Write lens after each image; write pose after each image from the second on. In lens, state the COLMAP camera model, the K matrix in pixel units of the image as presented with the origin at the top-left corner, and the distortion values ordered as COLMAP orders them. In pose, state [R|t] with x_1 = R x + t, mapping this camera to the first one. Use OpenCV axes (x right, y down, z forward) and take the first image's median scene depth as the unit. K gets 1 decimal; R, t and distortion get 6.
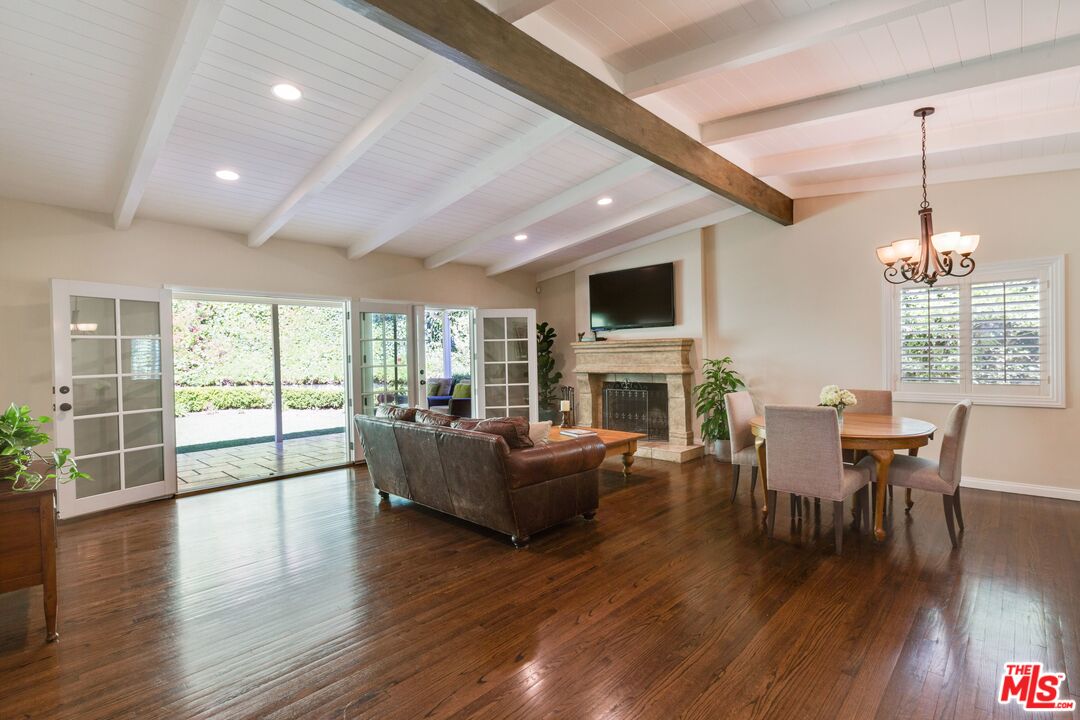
lens RADIAL K [[499.4, 0, 540.0], [0, 499.4, 360.0], [0, 0, 1]] dist [0.000887, 0.000473]
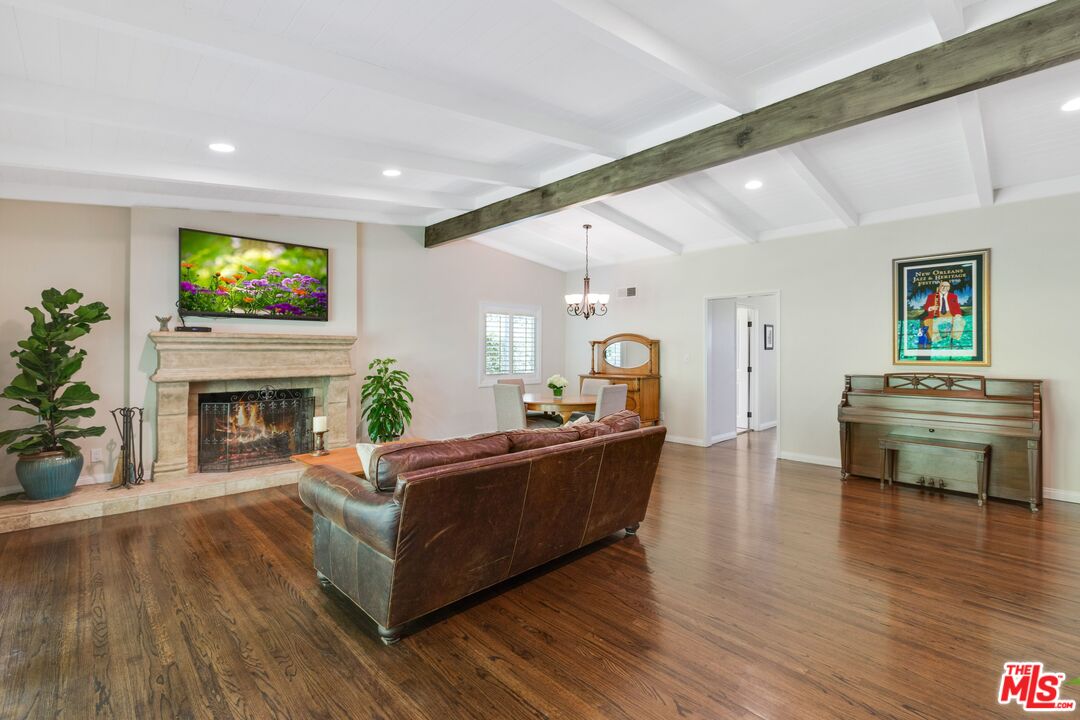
lens RADIAL K [[480.6, 0, 540.5], [0, 480.6, 353.7], [0, 0, 1]] dist [-0.000234, 0.000138]
pose [[0.037764, 0.016405, 0.999152, -0.916987], [0.009682, 0.999812, -0.016782, 0.009835], [-0.999240, 0.010308, 0.037598, 0.981505]]
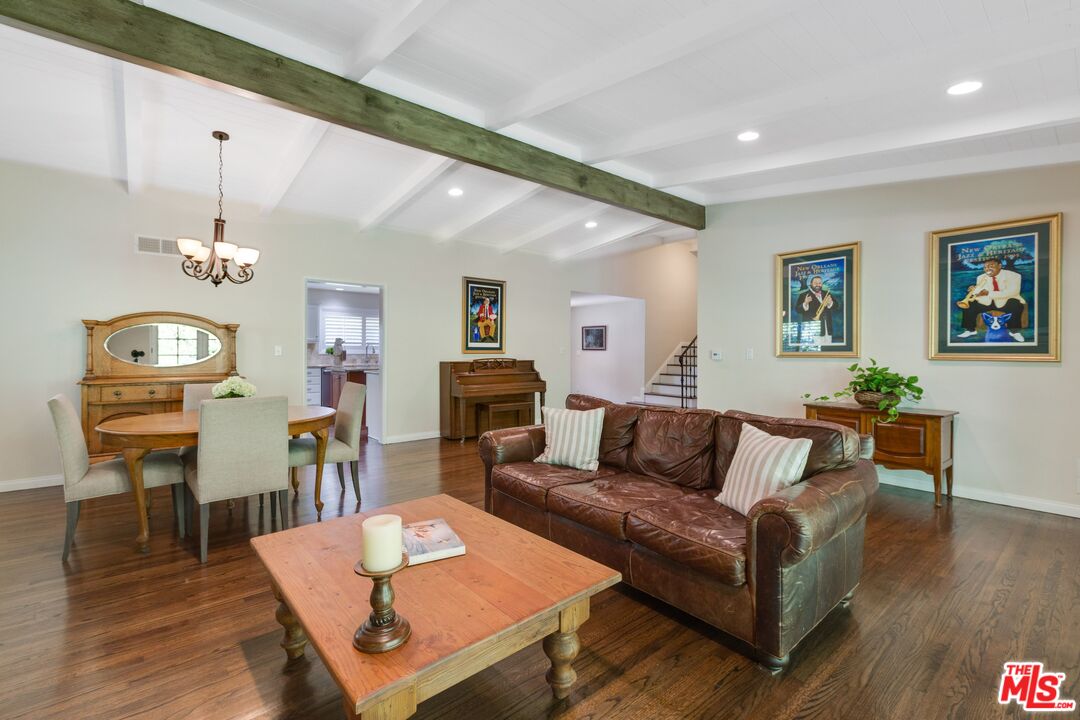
lens RADIAL K [[478.1, 0, 538.4], [0, 478.1, 358.0], [0, 0, 1]] dist [-0.002807, -0.000286]
pose [[-0.994285, 0.014150, 0.105814, -0.064429], [0.017160, 0.999472, 0.027593, -0.000201], [-0.105368, 0.029251, -0.994003, 1.793146]]
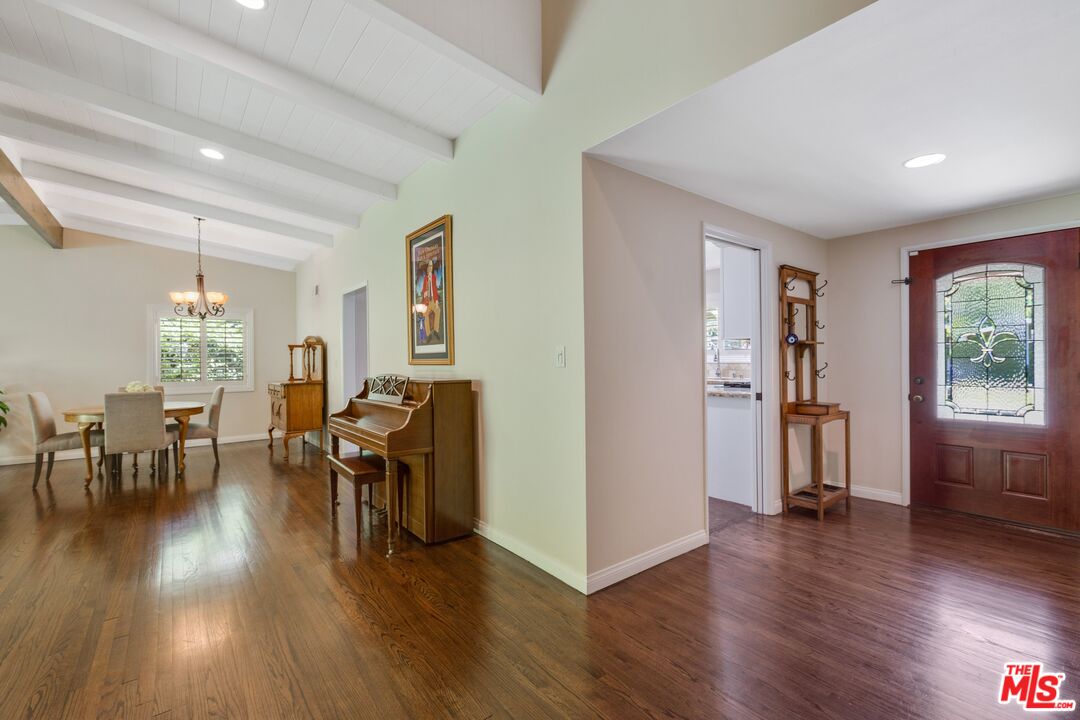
lens RADIAL K [[462.1, 0, 540.0], [0, 462.1, 360.0], [0, 0, 1]] dist [0.002210, 0.000439]
pose [[0.130211, 0.016483, 0.991349, -0.570722], [0.023296, 0.999535, -0.019679, 0.042670], [-0.991213, 0.025656, 0.129766, -0.313424]]
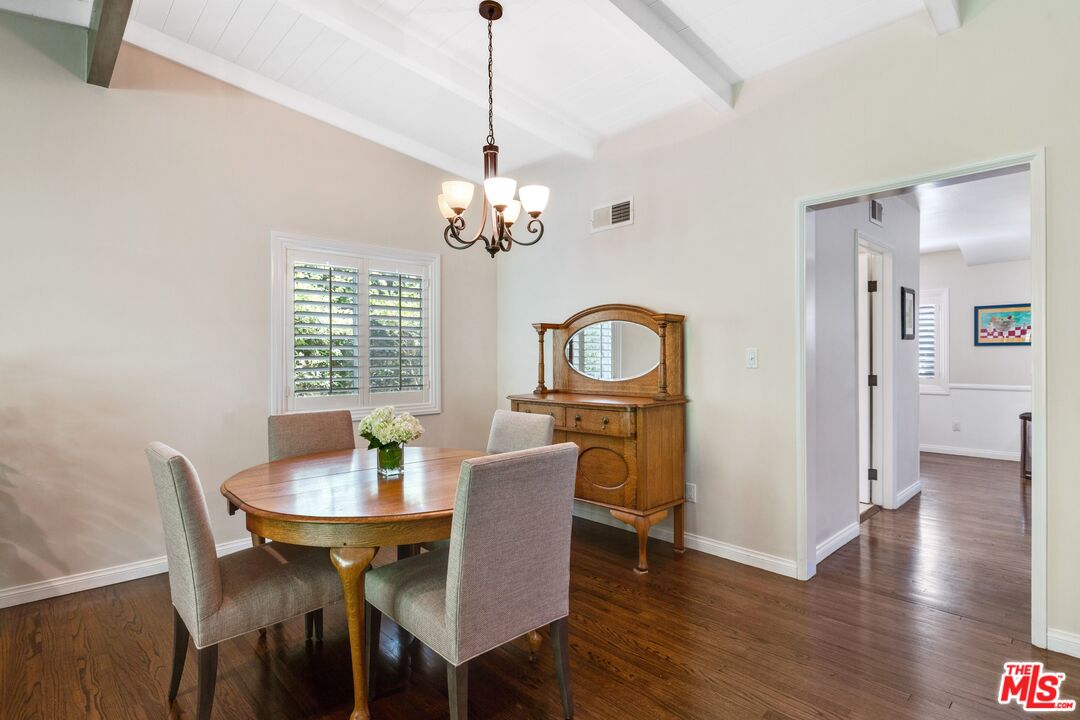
lens RADIAL K [[544.9, 0, 540.0], [0, 544.9, 360.0], [0, 0, 1]] dist [-0.000213, -0.000355]
pose [[0.050417, 0.012299, 0.998653, 0.006302], [0.018151, 0.999748, -0.013229, 0.011602], [-0.998563, 0.018793, 0.050181, 0.793243]]
